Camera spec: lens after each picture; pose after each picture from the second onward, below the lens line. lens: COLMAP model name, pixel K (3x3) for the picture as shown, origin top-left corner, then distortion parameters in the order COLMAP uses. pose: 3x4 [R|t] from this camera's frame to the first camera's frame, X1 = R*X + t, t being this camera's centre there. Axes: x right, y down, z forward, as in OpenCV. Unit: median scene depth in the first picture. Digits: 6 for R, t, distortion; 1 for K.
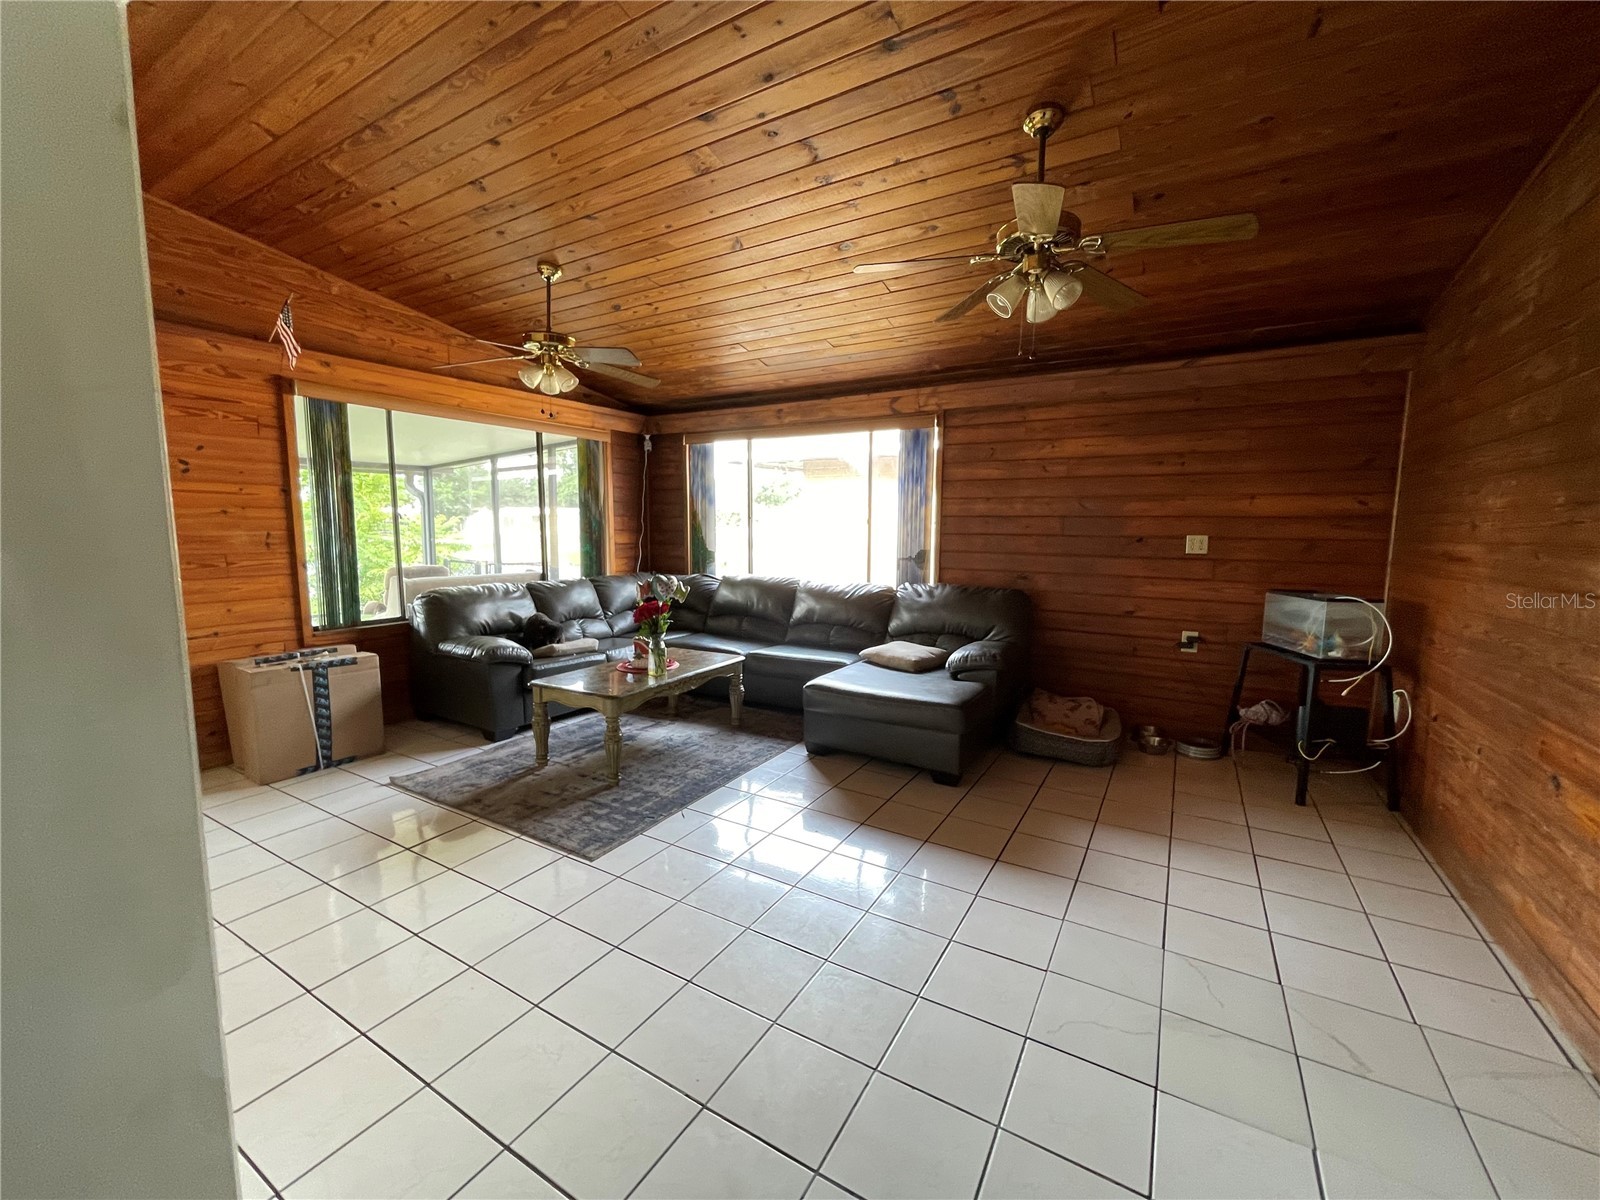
lens RADIAL K [[647.6, 0, 800.0], [0, 647.6, 600.0], [0, 0, 1]] dist [-0.000857, -0.000106]
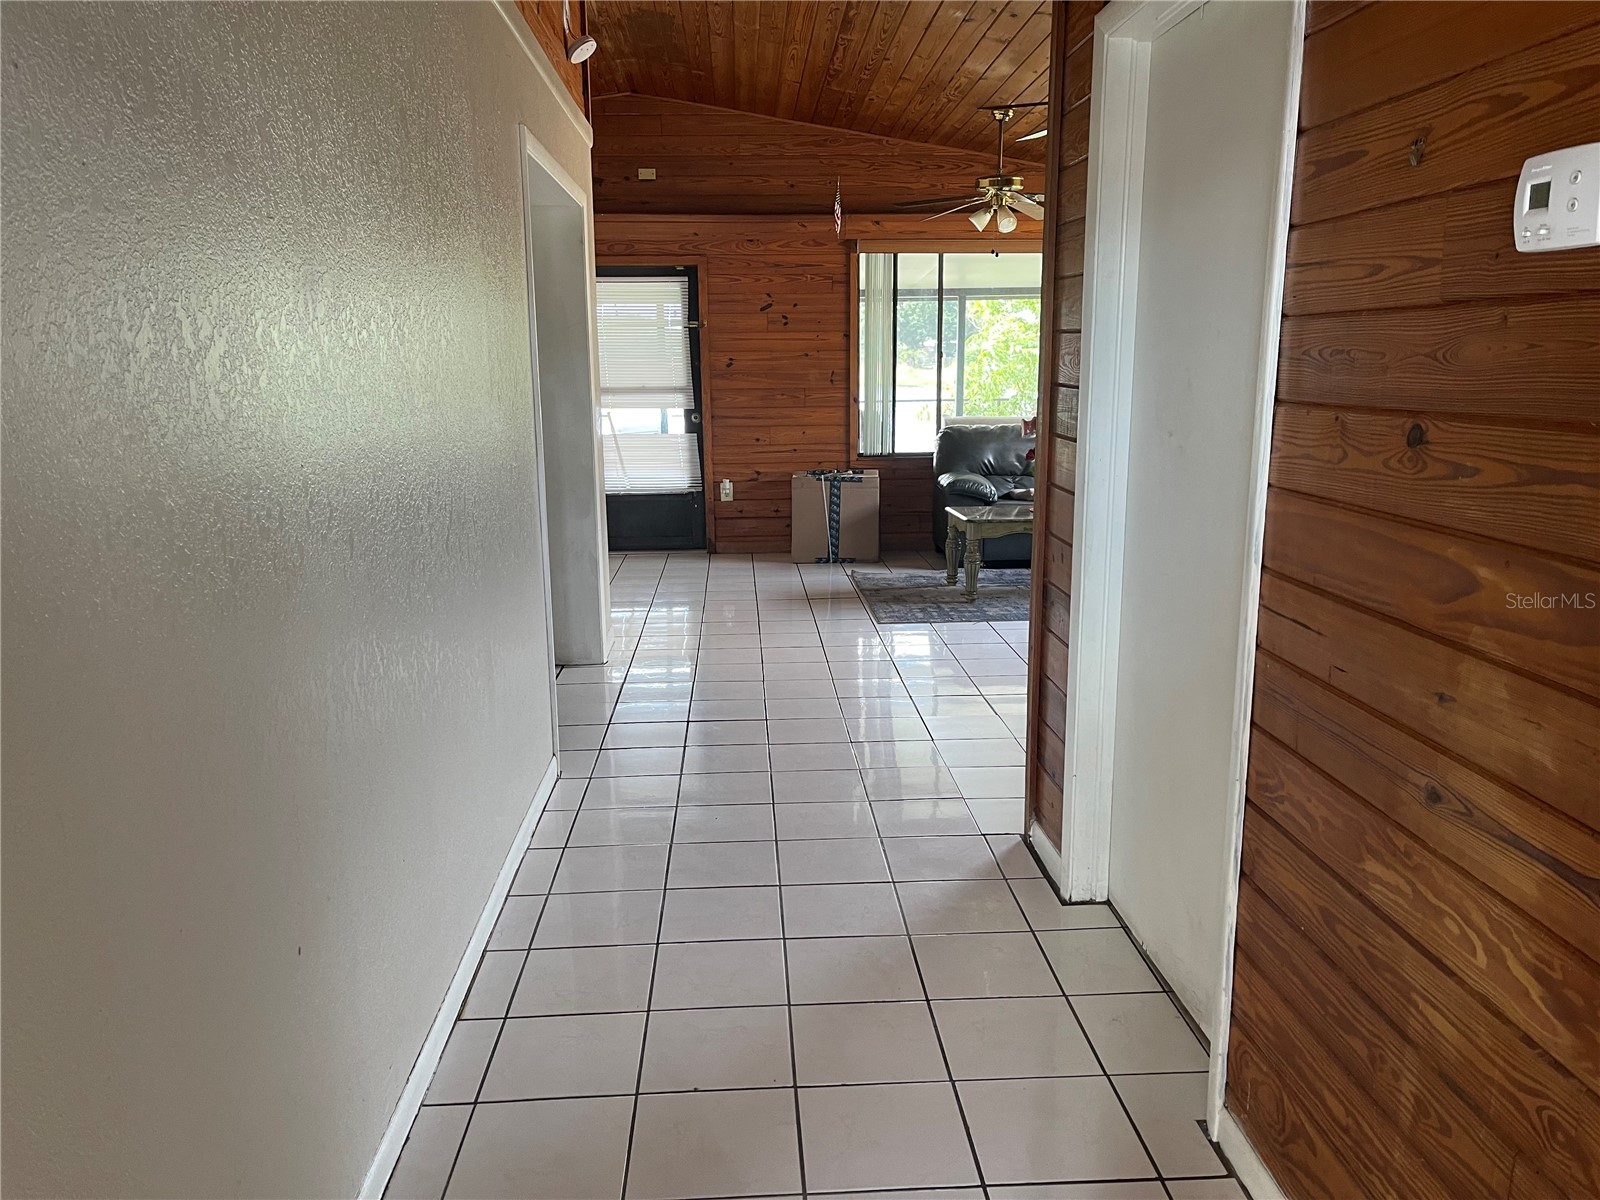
lens RADIAL K [[1144.3, 0, 800.0], [0, 1144.3, 600.0], [0, 0, 1]] dist [0.001906, 0.000155]
pose [[0.558838, 0.157018, -0.814276, 1.022296], [-0.080455, 0.987545, 0.135214, 0.038068], [0.825365, -0.010050, 0.564511, -0.293122]]
